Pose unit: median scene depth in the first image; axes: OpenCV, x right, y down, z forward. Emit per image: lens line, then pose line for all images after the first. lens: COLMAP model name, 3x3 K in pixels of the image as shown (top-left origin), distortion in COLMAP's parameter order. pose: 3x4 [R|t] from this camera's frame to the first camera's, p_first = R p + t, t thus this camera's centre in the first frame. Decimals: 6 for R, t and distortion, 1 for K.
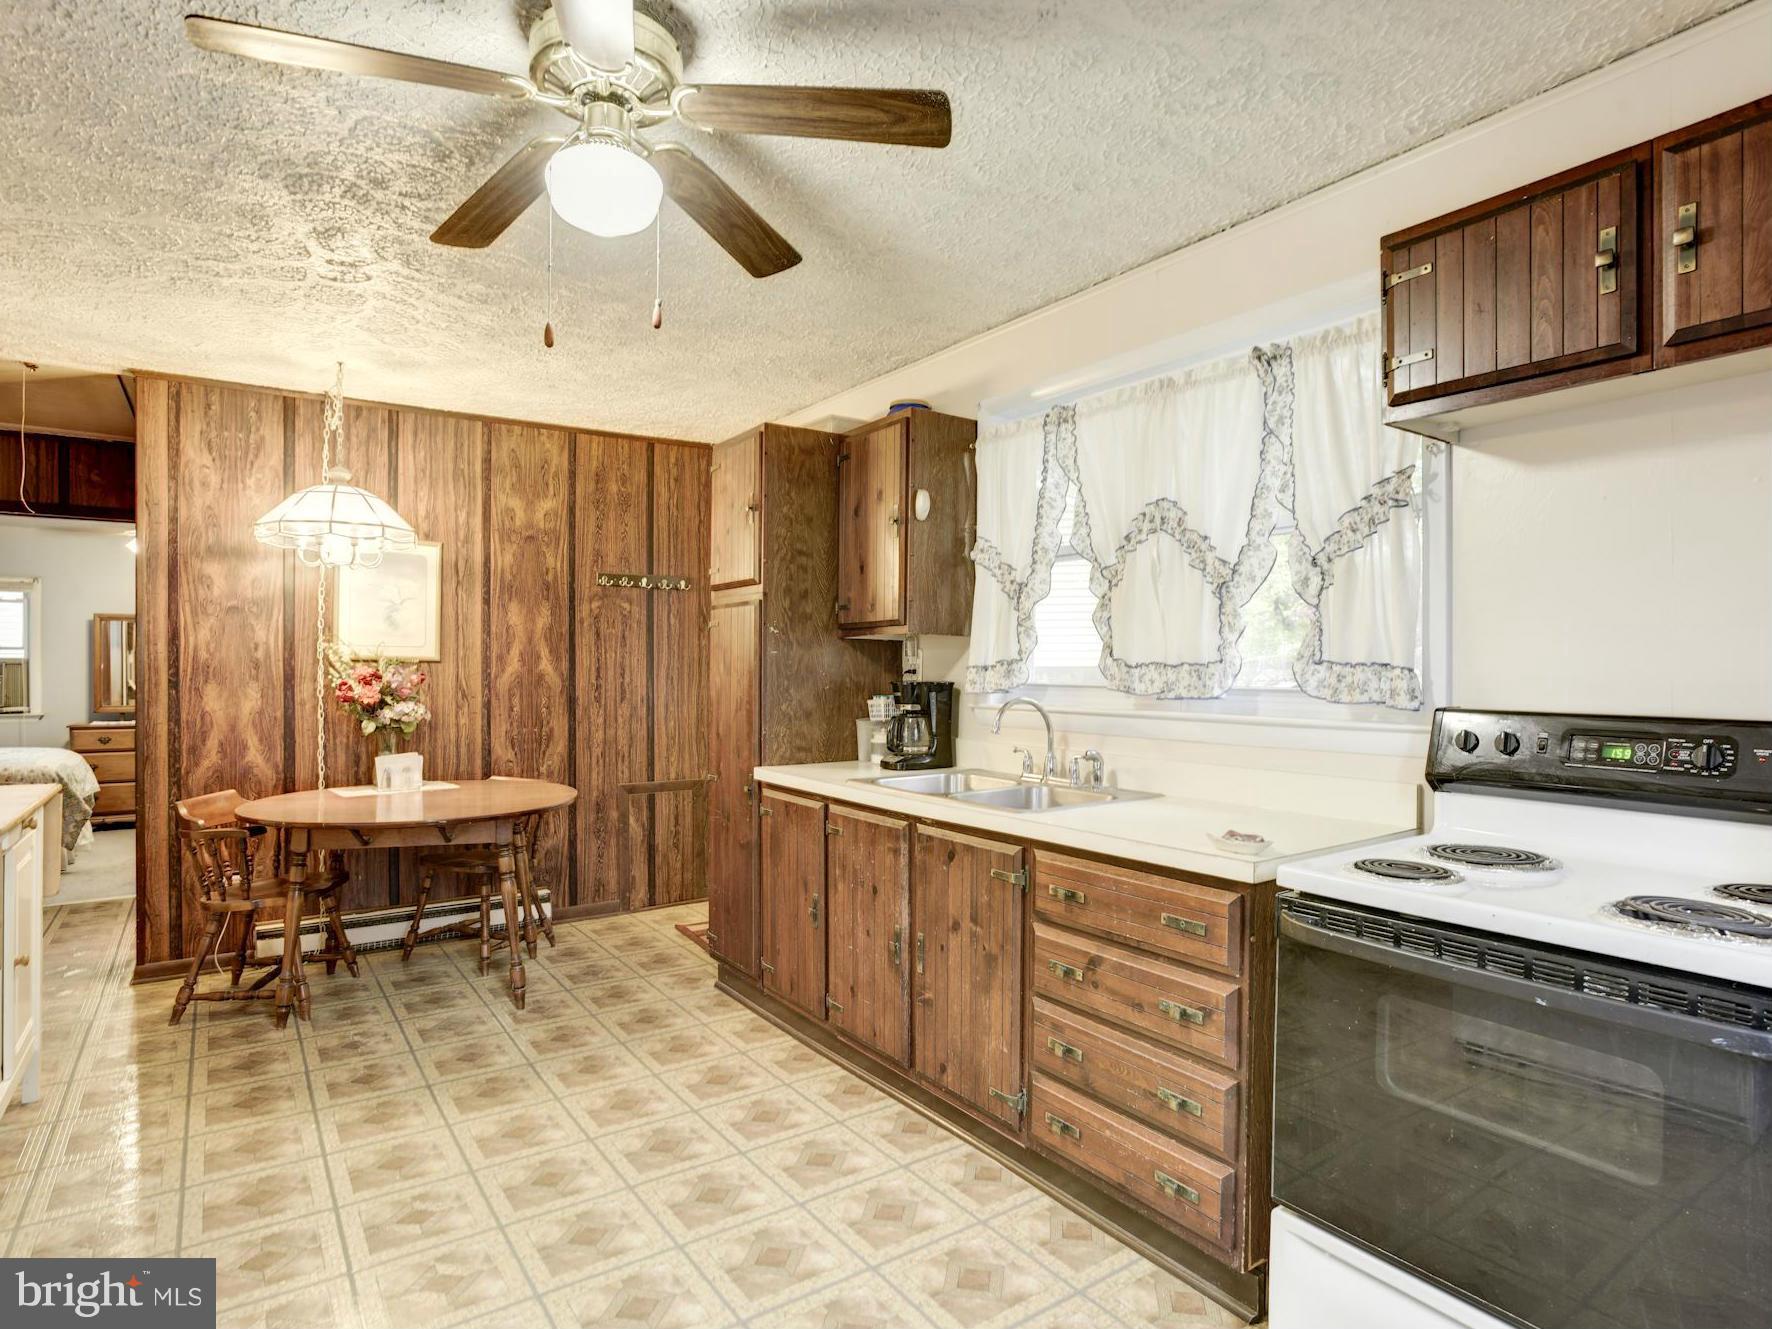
lens RADIAL K [[959.3, 0, 887.5], [0, 959.3, 673.1], [0, 0, 1]] dist [-0.069858, 0.039851]
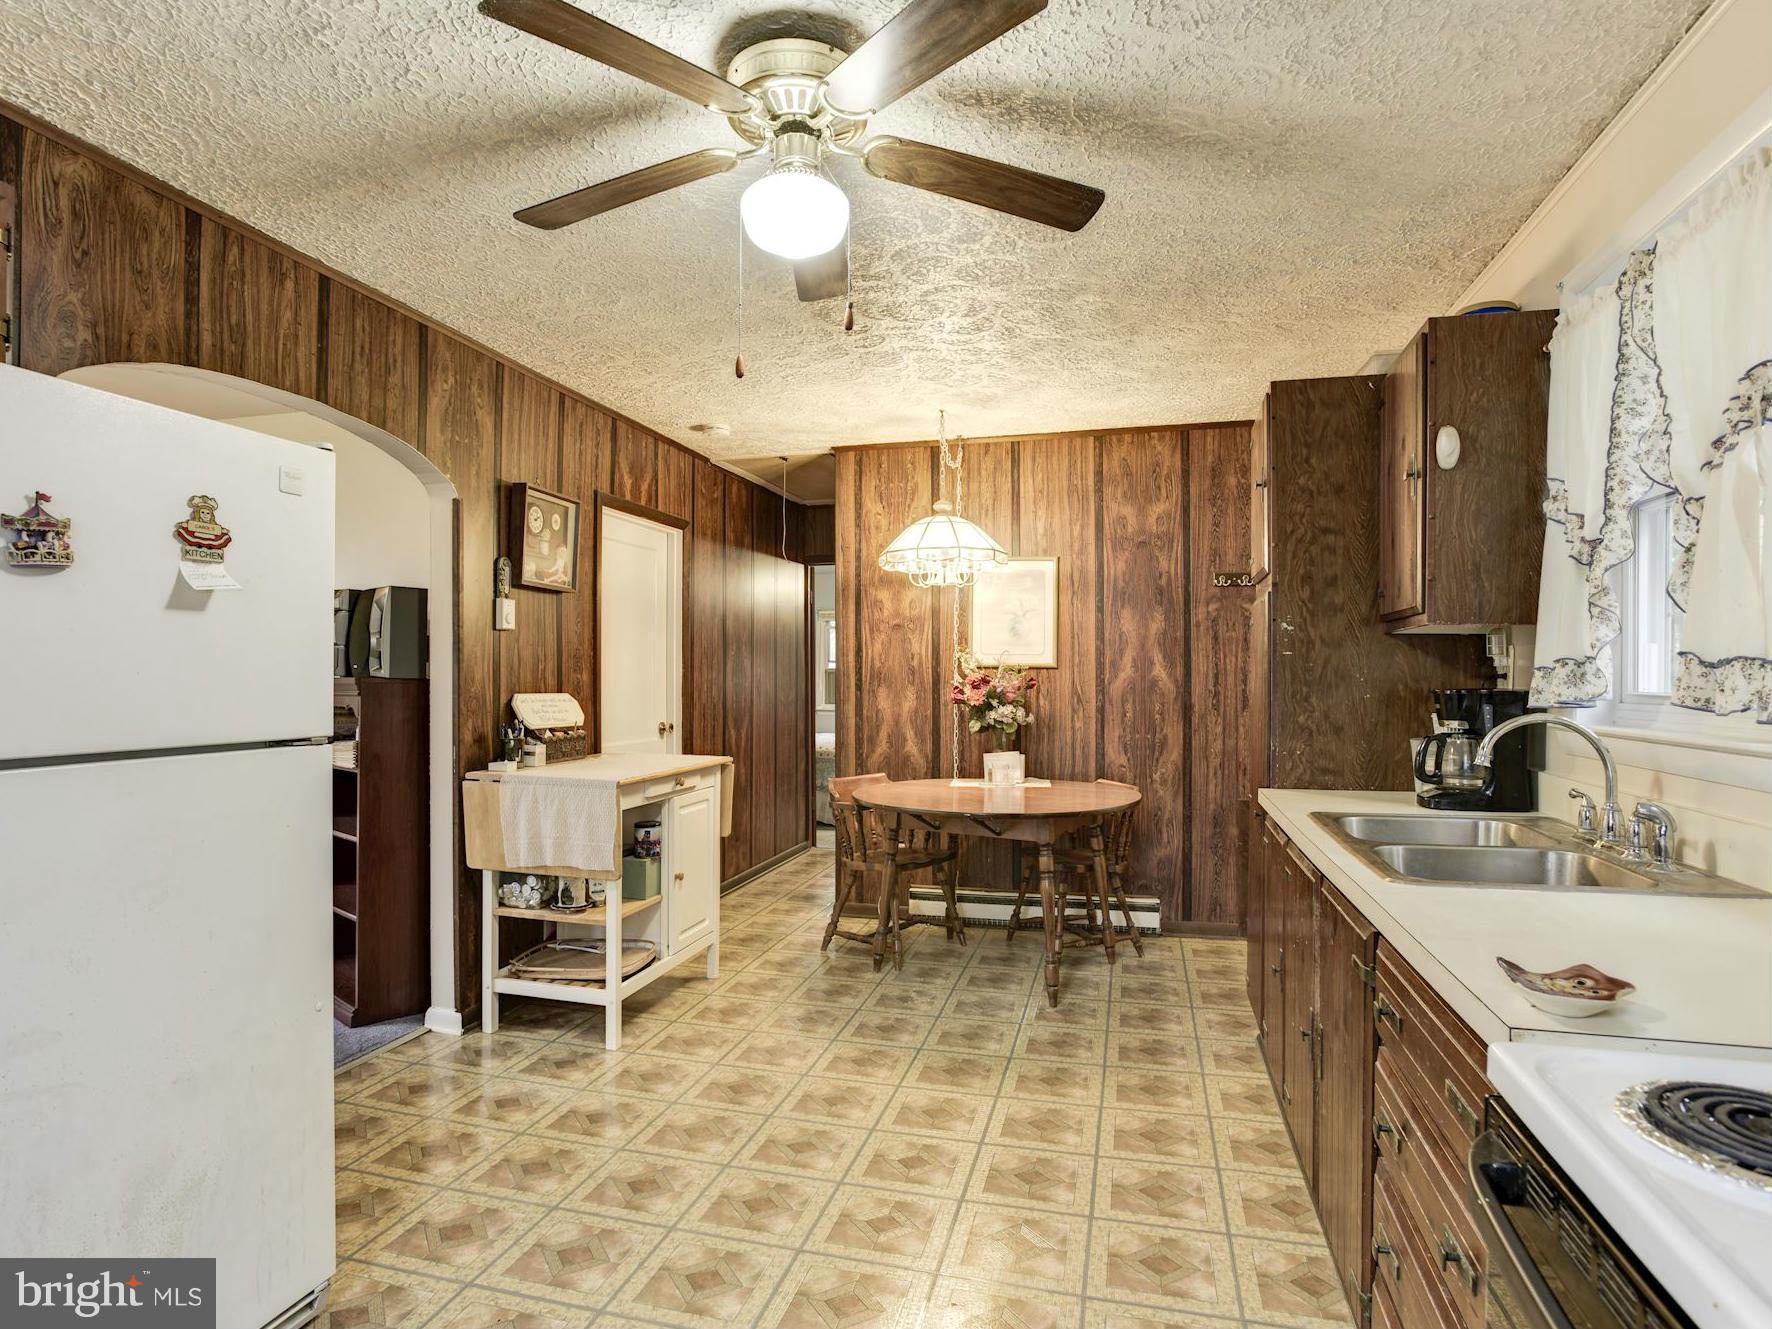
lens RADIAL K [[959.3, 0, 887.5], [0, 959.3, 673.1], [0, 0, 1]] dist [-0.069858, 0.039851]
pose [[0.645182, -0.004041, -0.764018, 0.255283], [-0.002714, 0.999968, -0.007581, 0.002493], [0.764024, 0.006964, 0.645151, 0.177768]]
